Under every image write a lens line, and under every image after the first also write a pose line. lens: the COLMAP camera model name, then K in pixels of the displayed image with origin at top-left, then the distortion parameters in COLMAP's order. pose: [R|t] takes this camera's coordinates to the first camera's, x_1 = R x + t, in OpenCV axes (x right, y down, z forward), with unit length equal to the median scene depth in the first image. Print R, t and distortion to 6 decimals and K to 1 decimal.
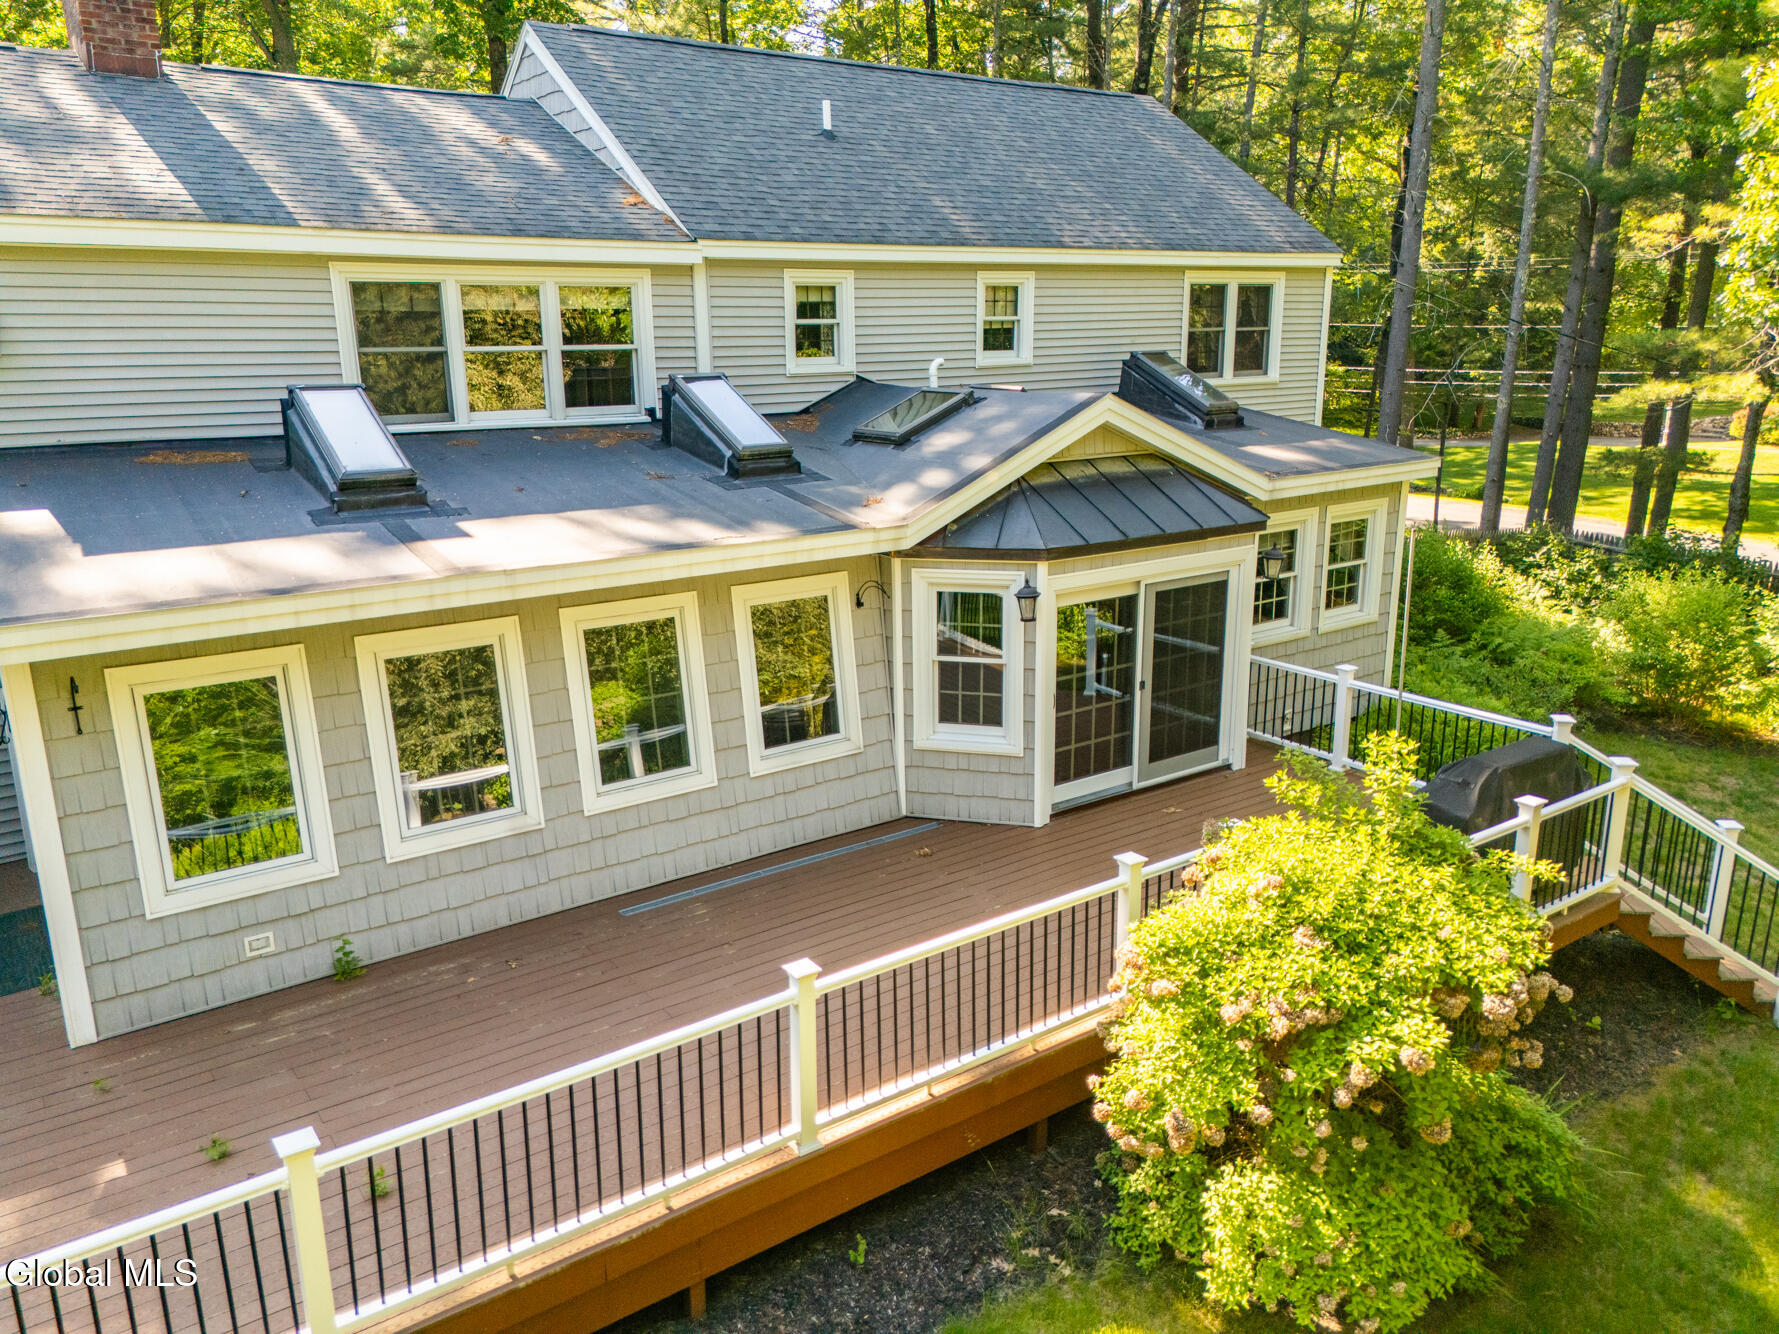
lens RADIAL K [[1325.4, 0, 900.3], [0, 1325.4, 660.3], [0, 0, 1]] dist [0.058987, -0.046854]
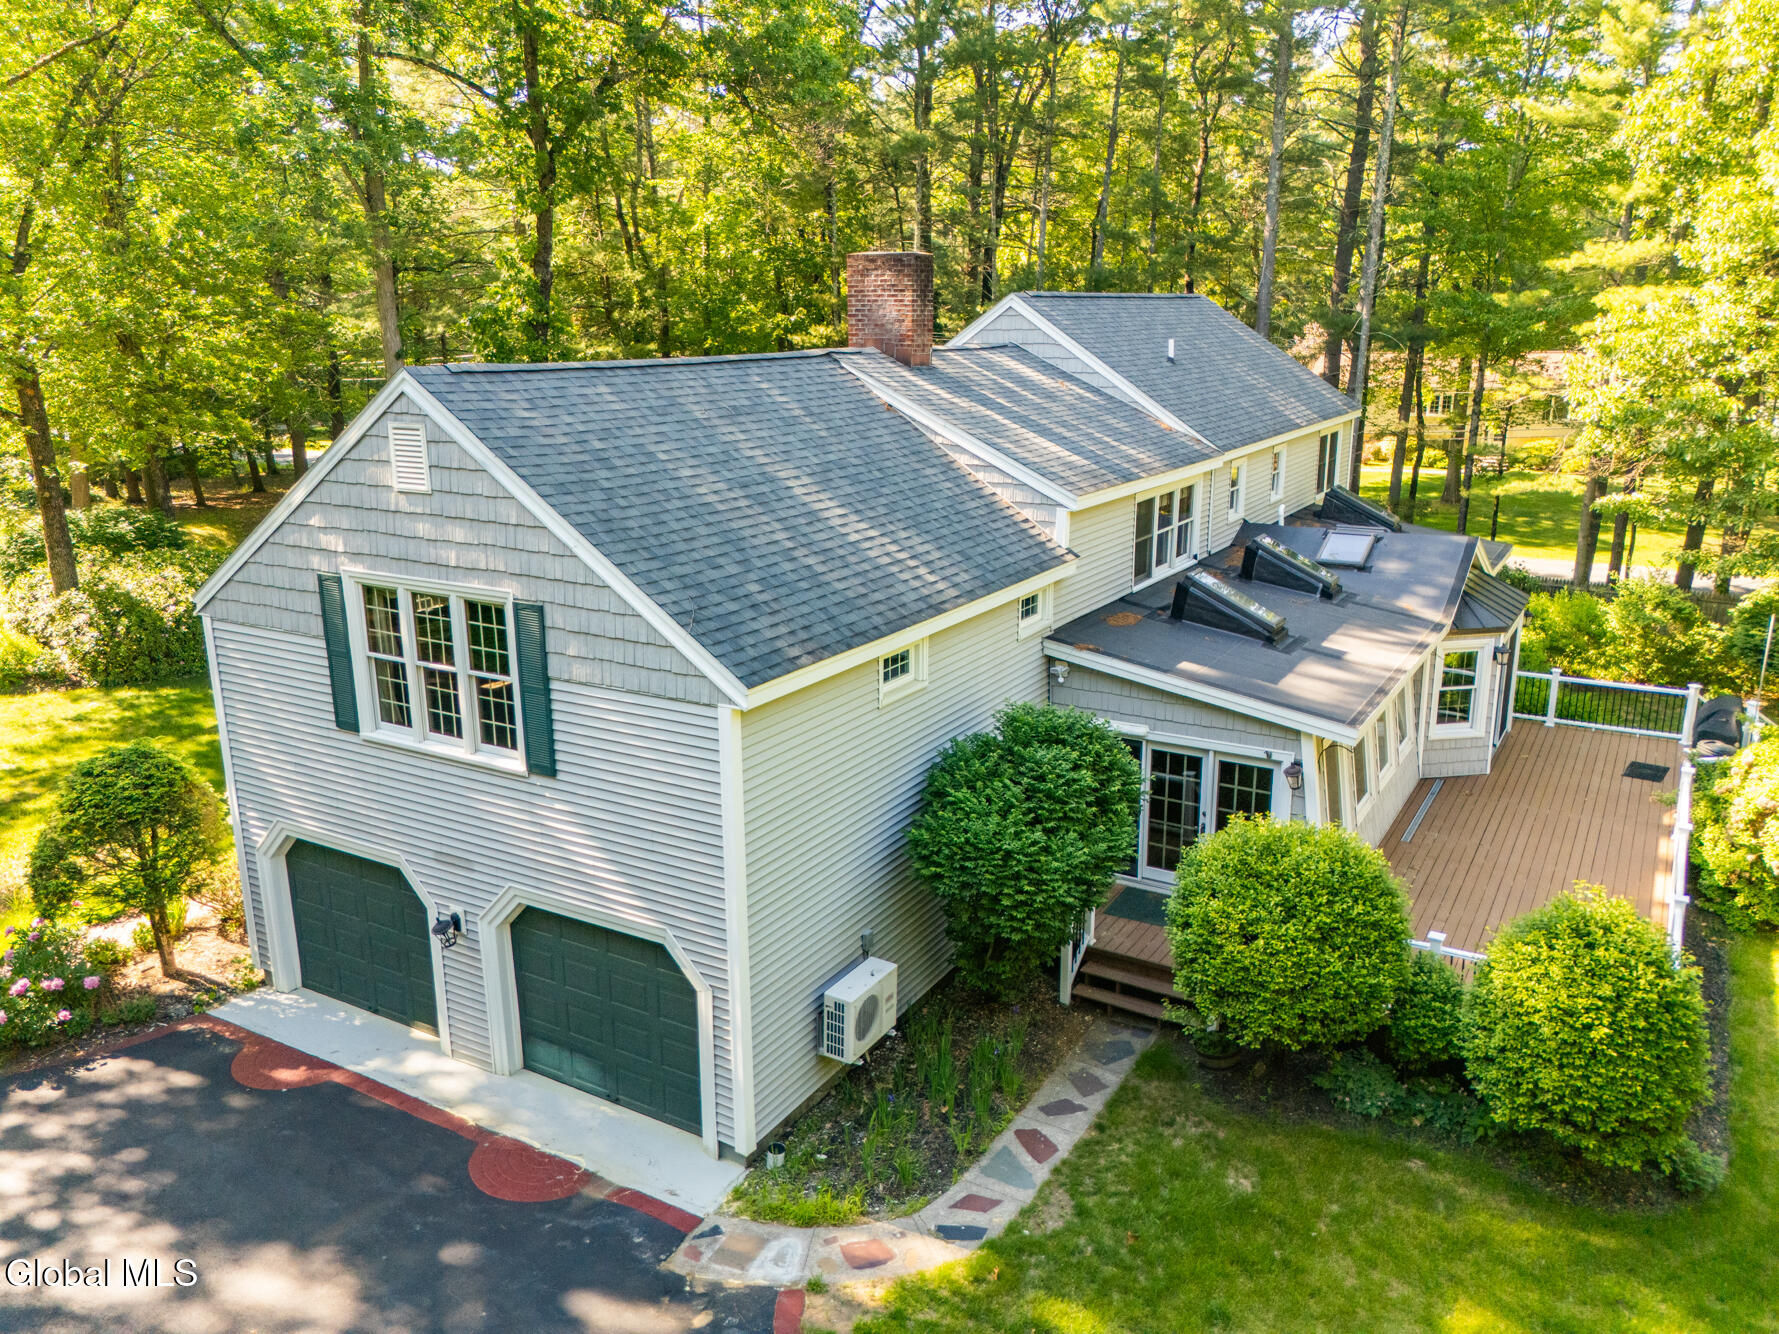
lens RADIAL K [[1325.4, 0, 896.7], [0, 1325.4, 651.0], [0, 0, 1]] dist [0.058987, -0.046854]
pose [[0.919861, -0.098376, 0.379707, -1.336806], [0.101625, 0.994756, 0.011535, -0.148733], [-0.378851, 0.027977, 0.925035, -0.416226]]
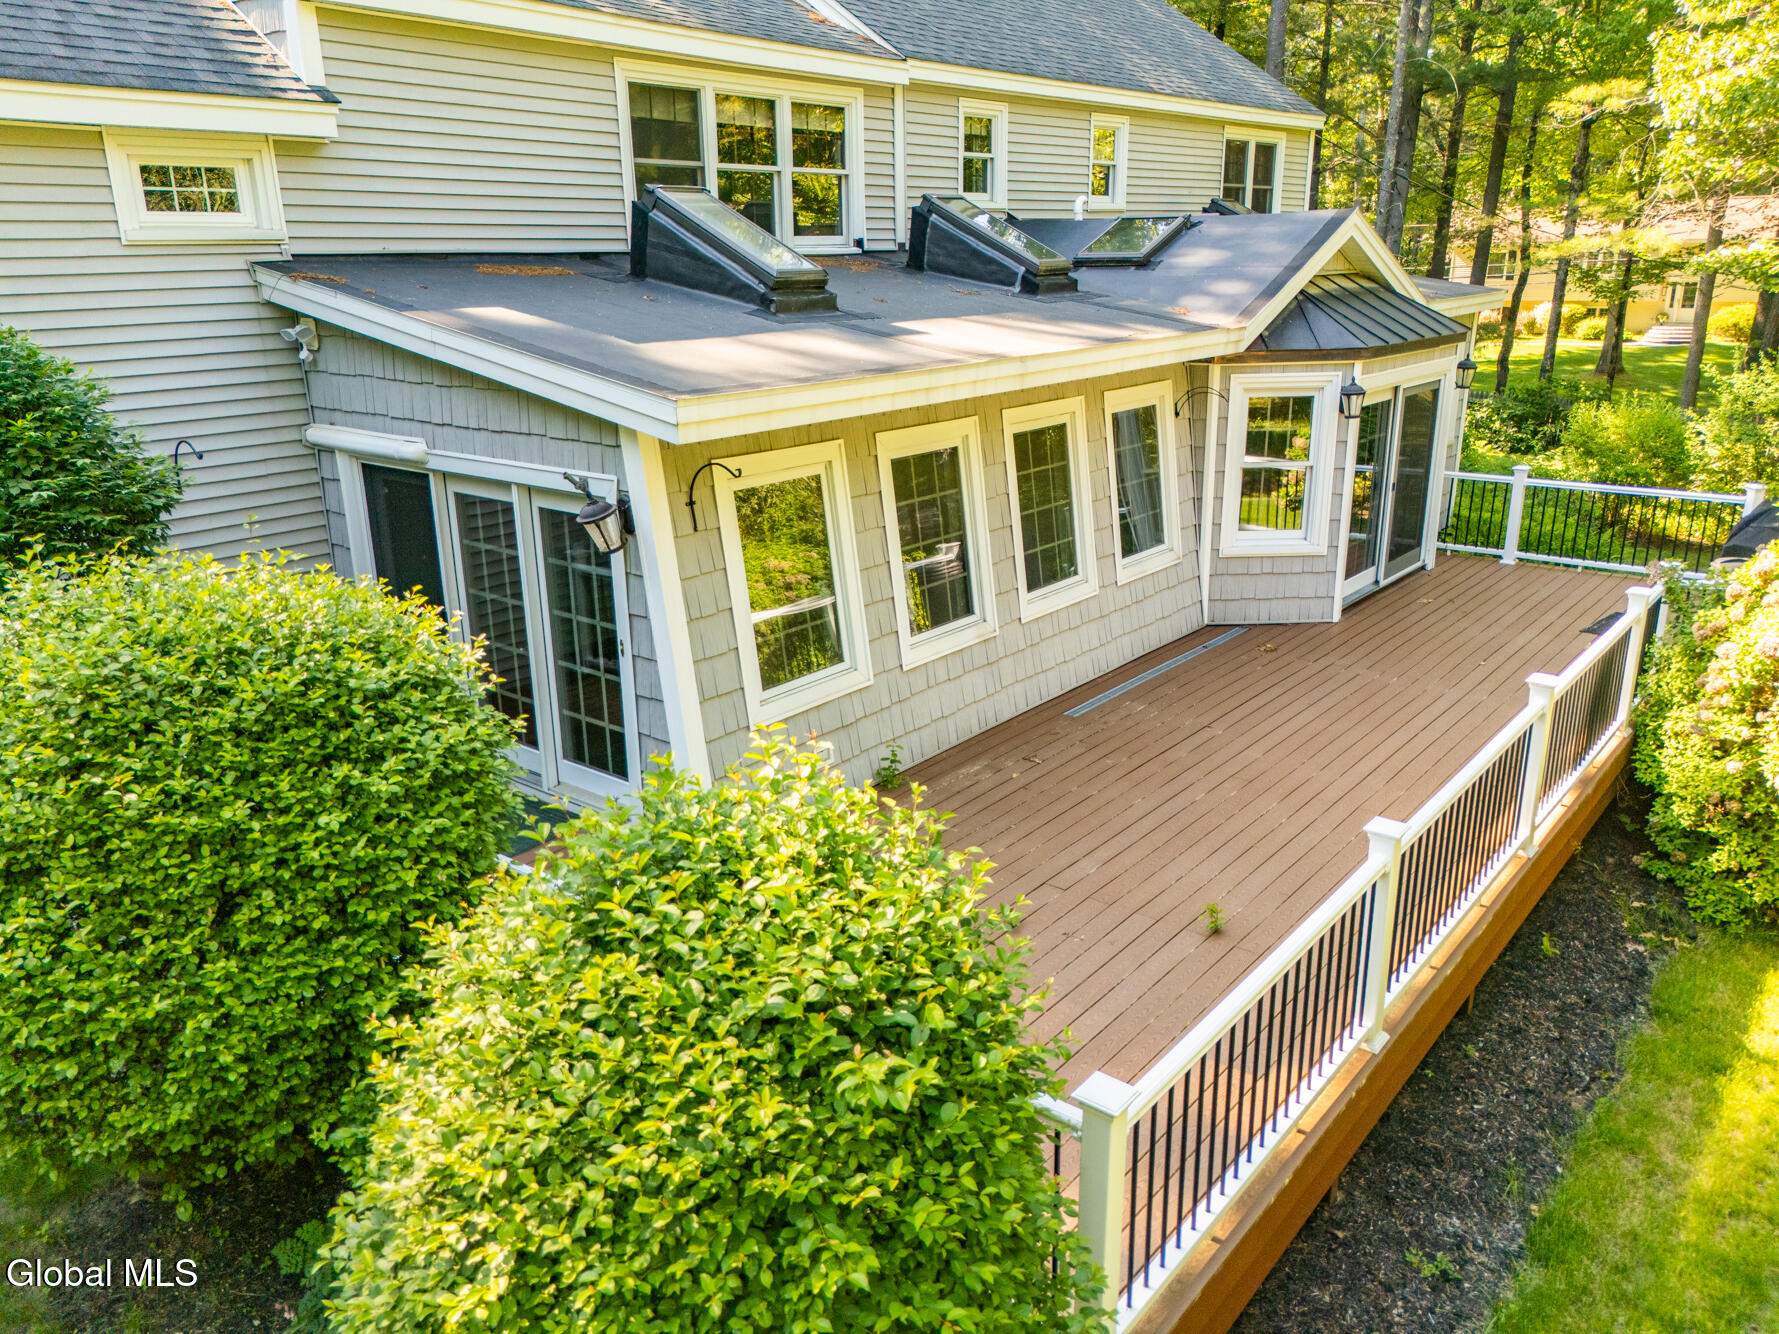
lens RADIAL K [[1325.4, 0, 893.1], [0, 1325.4, 662.9], [0, 0, 1]] dist [0.058987, -0.046854]
pose [[0.966285, -0.083586, 0.243528, -0.492878], [0.071473, 0.995745, 0.058173, 0.070798], [-0.247354, -0.038806, 0.968148, 0.058085]]
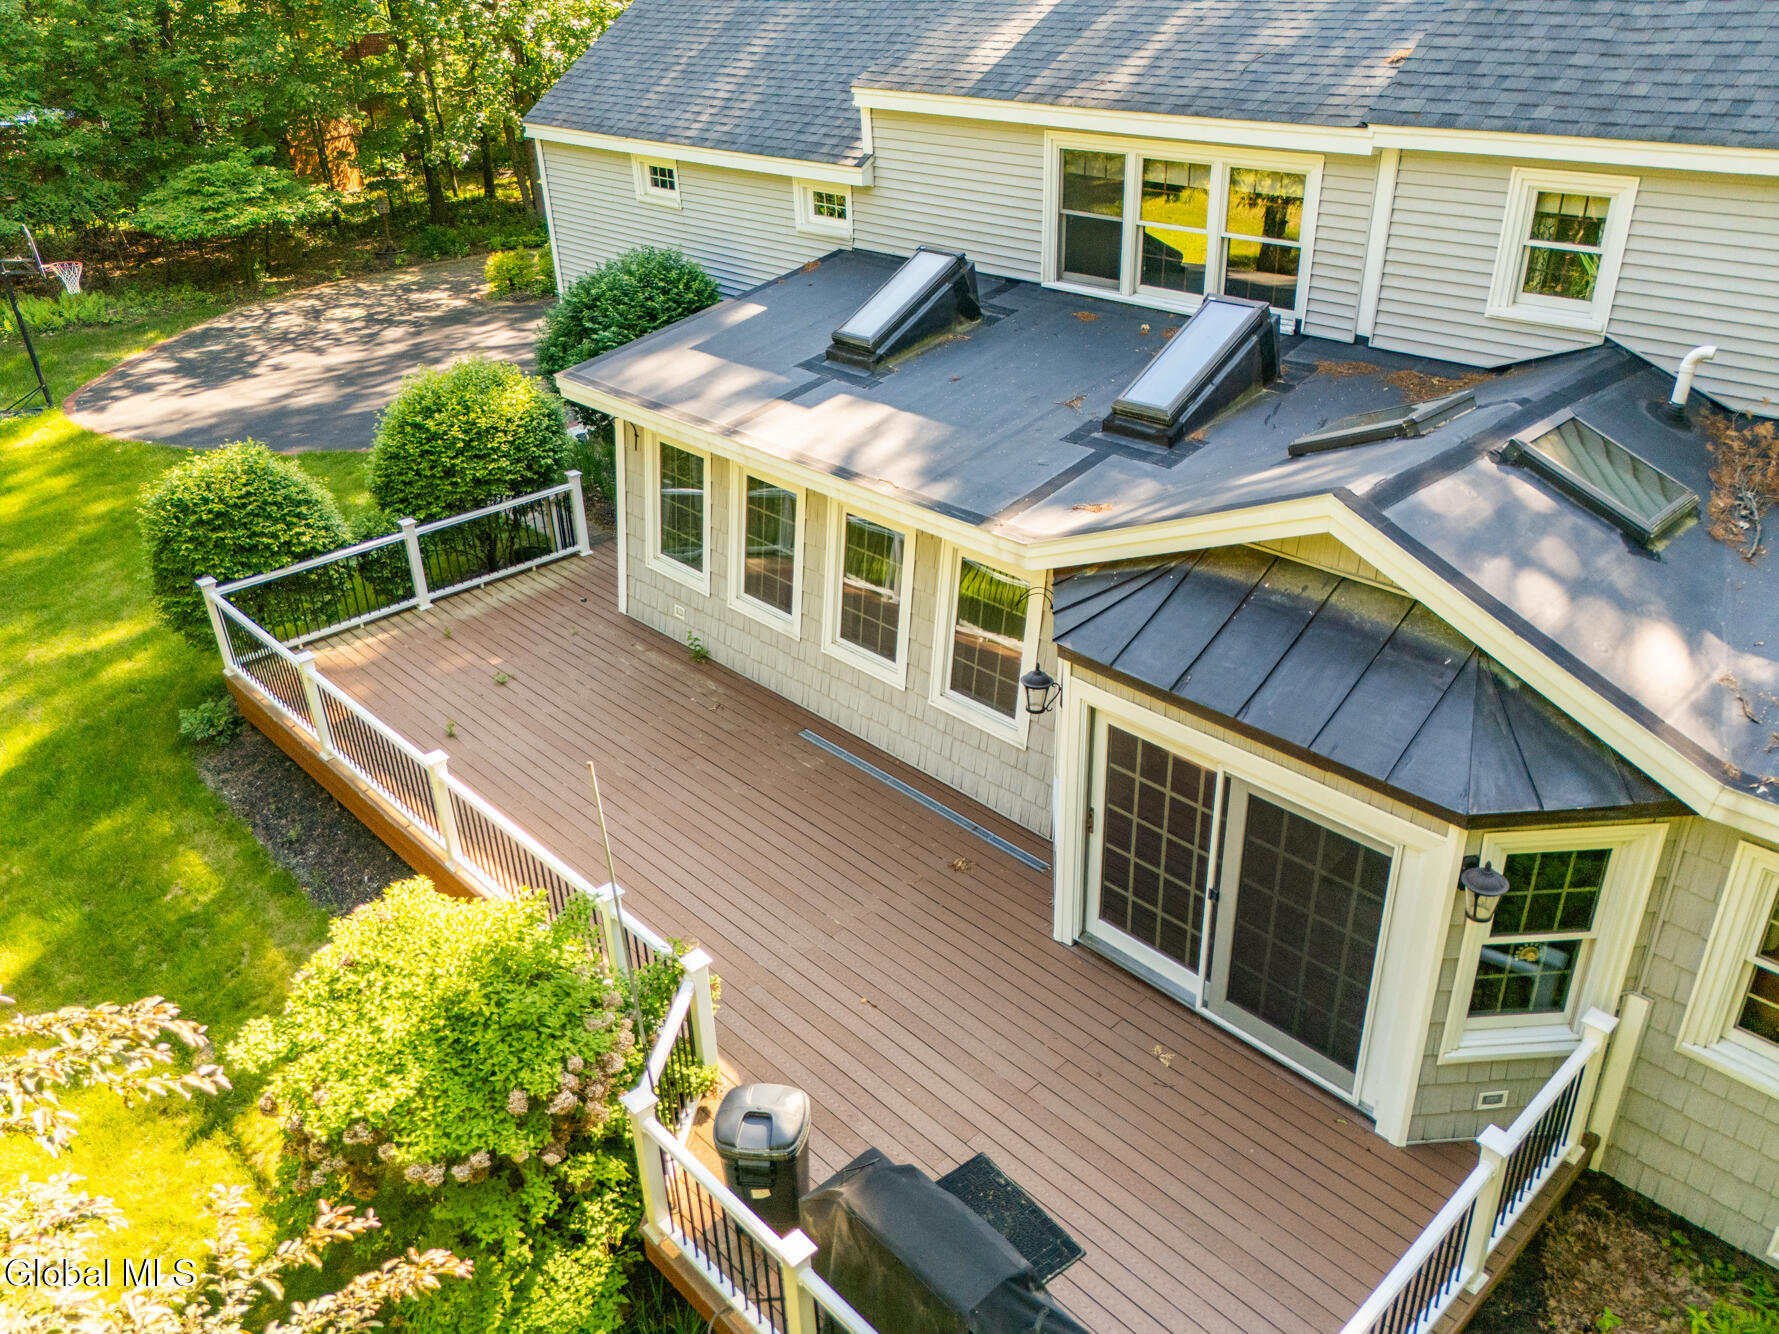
lens RADIAL K [[1325.4, 0, 894.2], [0, 1325.4, 668.9], [0, 0, 1]] dist [0.058987, -0.046854]
pose [[0.139527, 0.481625, -0.865199, 0.733566], [-0.214170, 0.867742, 0.448503, -0.377881], [0.966780, 0.122721, 0.224223, 0.677051]]
